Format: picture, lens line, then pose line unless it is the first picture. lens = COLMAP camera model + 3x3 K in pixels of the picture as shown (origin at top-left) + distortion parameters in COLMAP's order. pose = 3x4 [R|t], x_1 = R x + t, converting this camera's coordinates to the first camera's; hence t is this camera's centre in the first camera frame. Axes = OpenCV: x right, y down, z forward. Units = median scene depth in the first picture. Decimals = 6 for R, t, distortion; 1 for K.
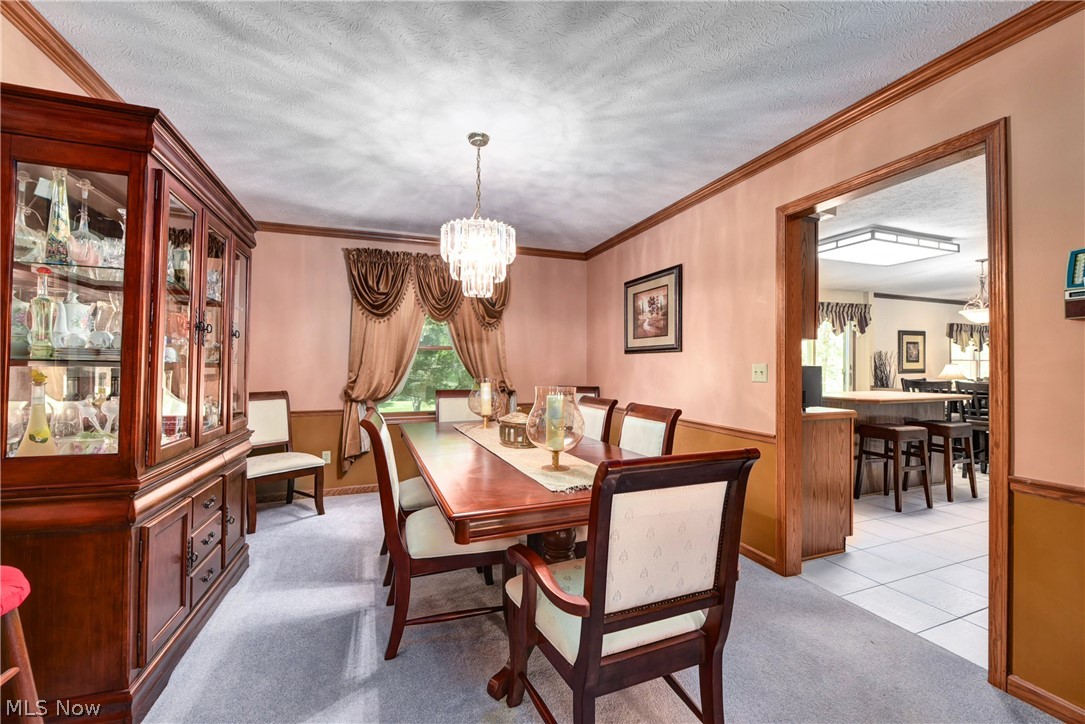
lens RADIAL K [[434.7, 0, 544.5], [0, 434.7, 363.5], [0, 0, 1]] dist [-0.010388, -0.000410]
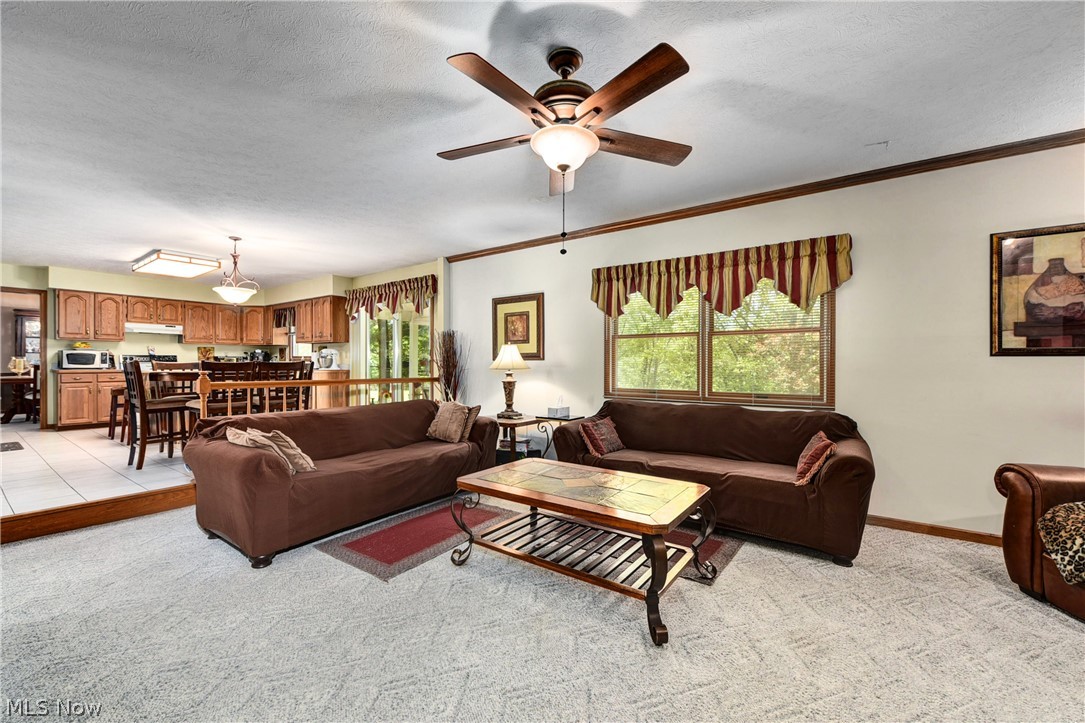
lens RADIAL K [[434.7, 0, 544.5], [0, 434.7, 363.0], [0, 0, 1]] dist [-0.010388, -0.000410]
pose [[0.563141, 0.000985, -0.826360, 1.610542], [0.003819, 0.999986, 0.003794, 0.028474], [0.826352, -0.005292, 0.563129, 0.741675]]
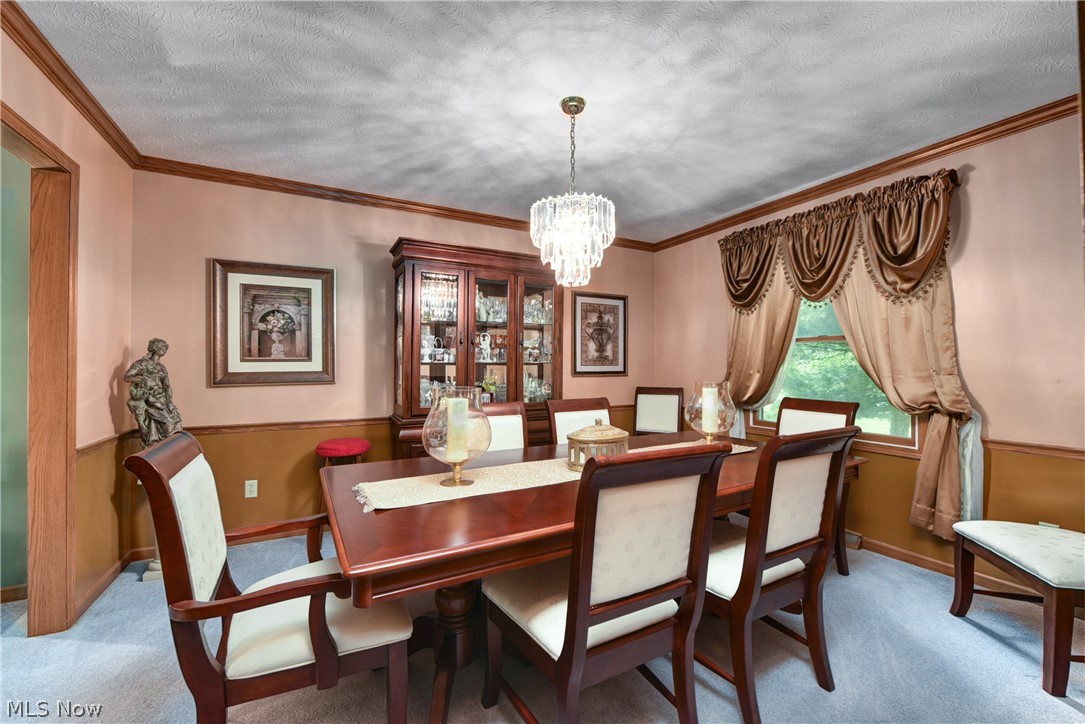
lens RADIAL K [[434.7, 0, 544.5], [0, 434.7, 363.5], [0, 0, 1]] dist [-0.010388, -0.000410]
pose [[0.133659, -0.000967, -0.991027, 0.234158], [0.011303, 0.999936, 0.000549, -0.001619], [0.990963, -0.011275, 0.133661, 0.276905]]
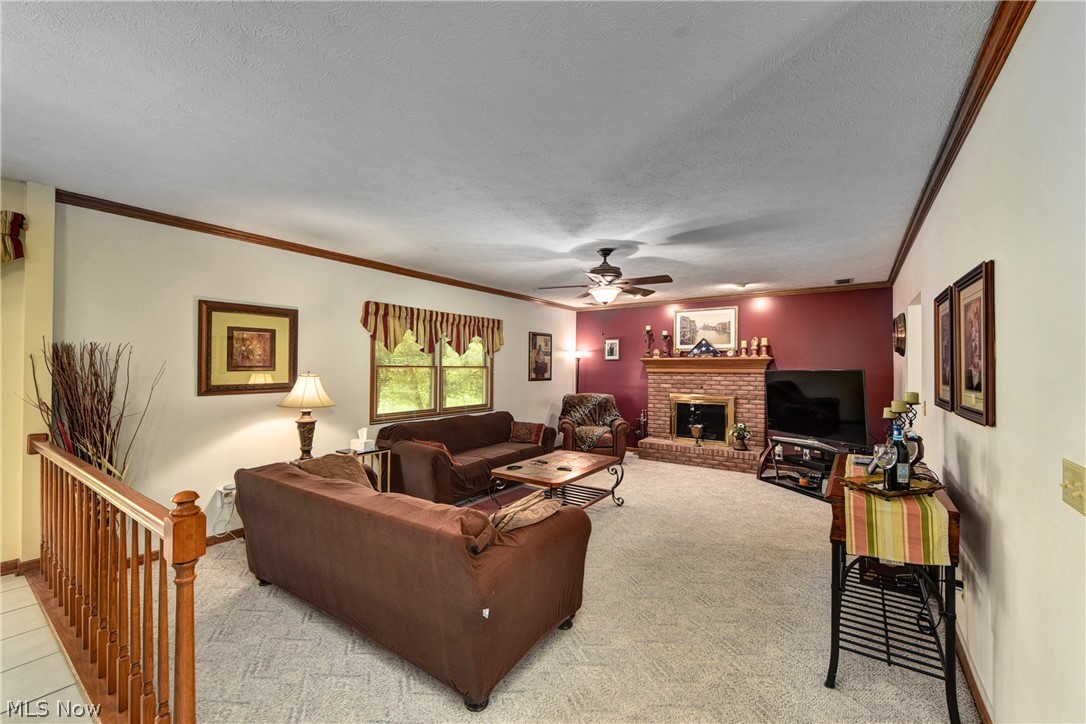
lens RADIAL K [[435.1, 0, 545.0], [0, 435.1, 363.5], [0, 0, 1]] dist [-0.010388, -0.000410]
pose [[0.821072, 0.011059, 0.570718, 0.952671], [-0.010731, 0.999935, -0.003939, -0.013810], [-0.570724, -0.002890, 0.821137, 0.464005]]
